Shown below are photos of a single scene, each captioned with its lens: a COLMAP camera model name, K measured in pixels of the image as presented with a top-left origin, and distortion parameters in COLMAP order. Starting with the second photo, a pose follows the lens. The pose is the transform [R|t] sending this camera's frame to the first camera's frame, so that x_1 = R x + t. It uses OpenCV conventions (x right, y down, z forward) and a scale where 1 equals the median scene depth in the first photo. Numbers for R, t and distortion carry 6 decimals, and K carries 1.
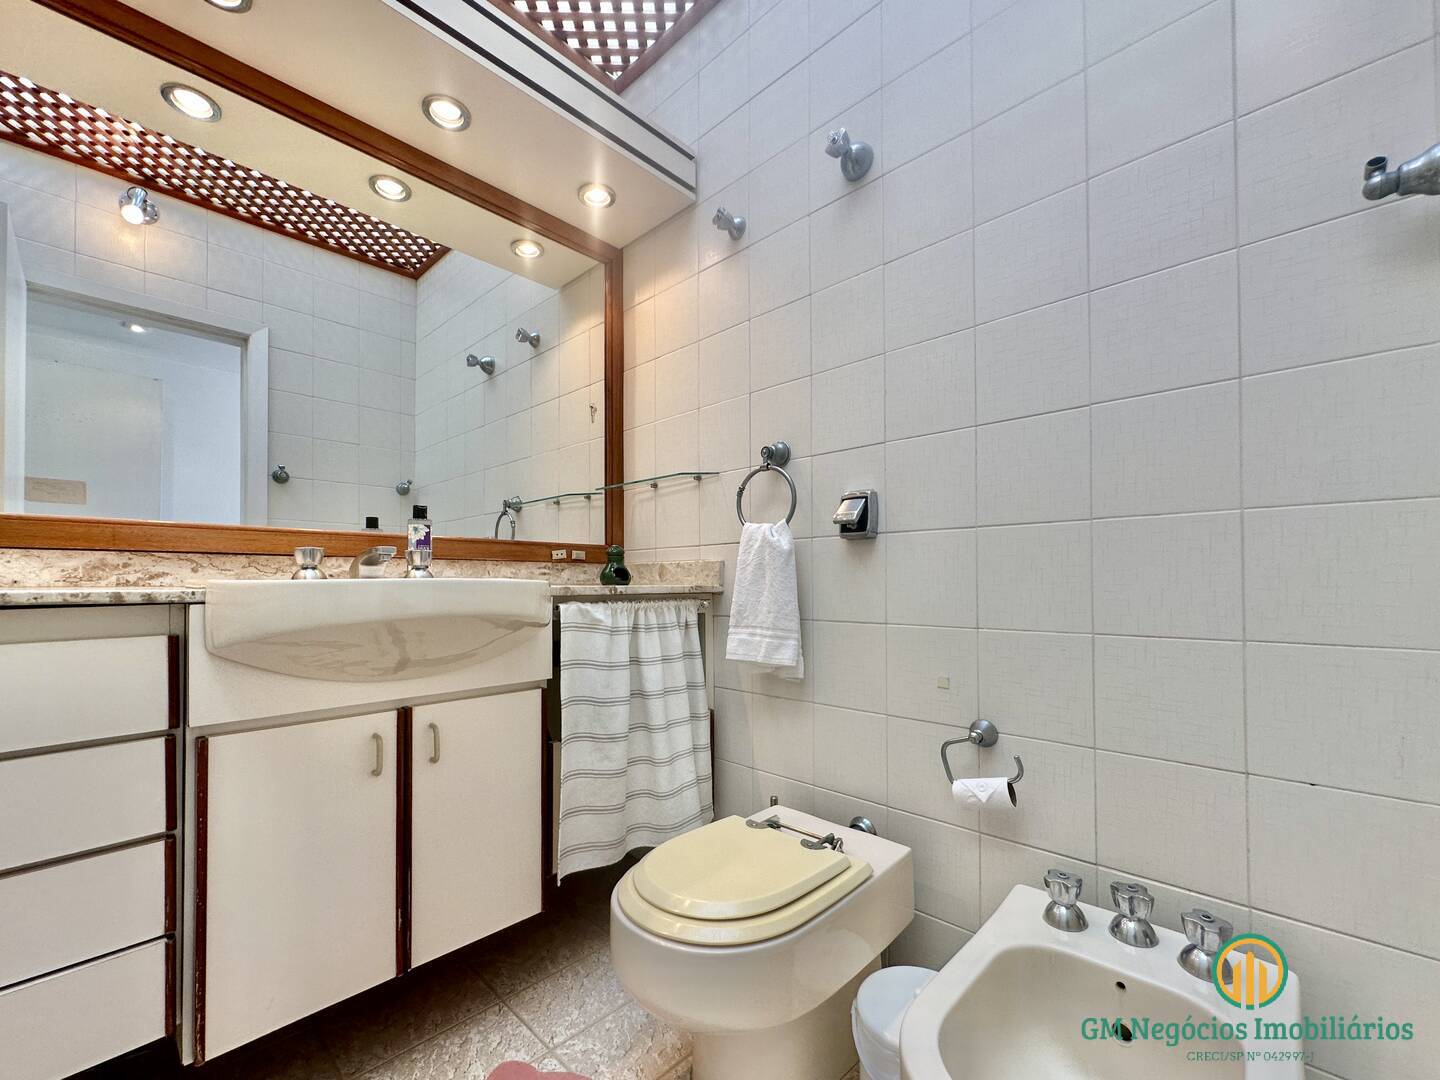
lens RADIAL K [[600.2, 0, 716.1], [0, 600.2, 571.7], [0, 0, 1]] dist [-0.010922, -0.000023]
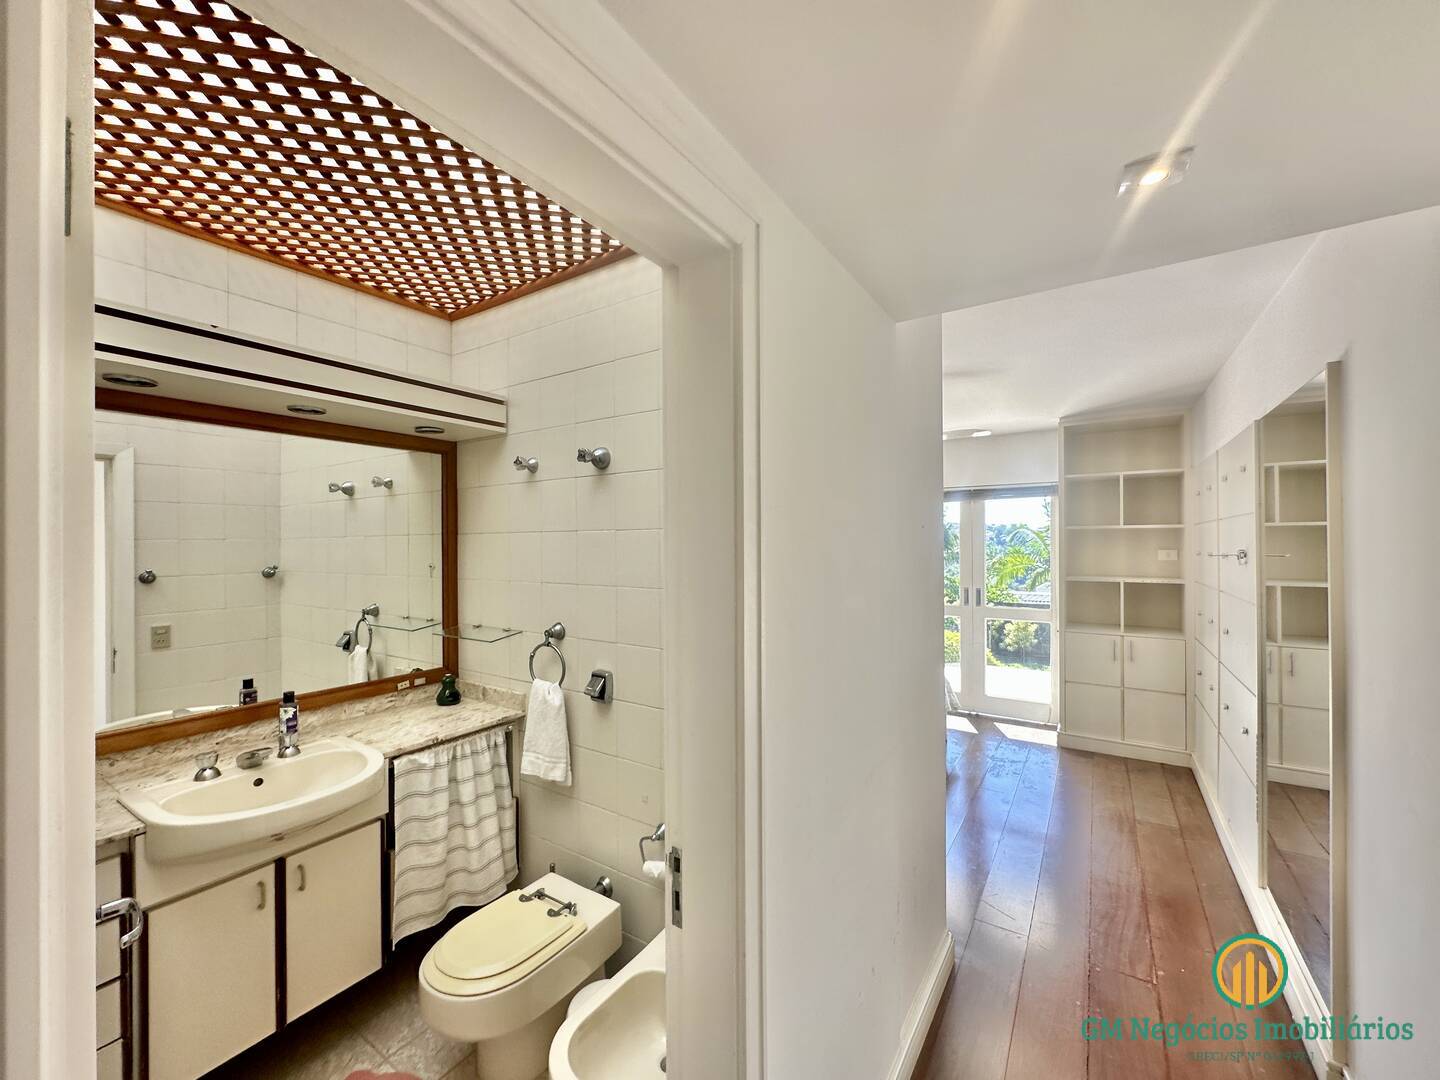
lens RADIAL K [[585.1, 0, 720.2], [0, 585.1, 536.3], [0, 0, 1]] dist [-0.007684, 0.000678]
pose [[0.982988, -0.000733, 0.183668, 0.252880], [-0.002100, 0.999882, 0.015233, -0.491930], [-0.183658, -0.015360, 0.982870, -0.528984]]
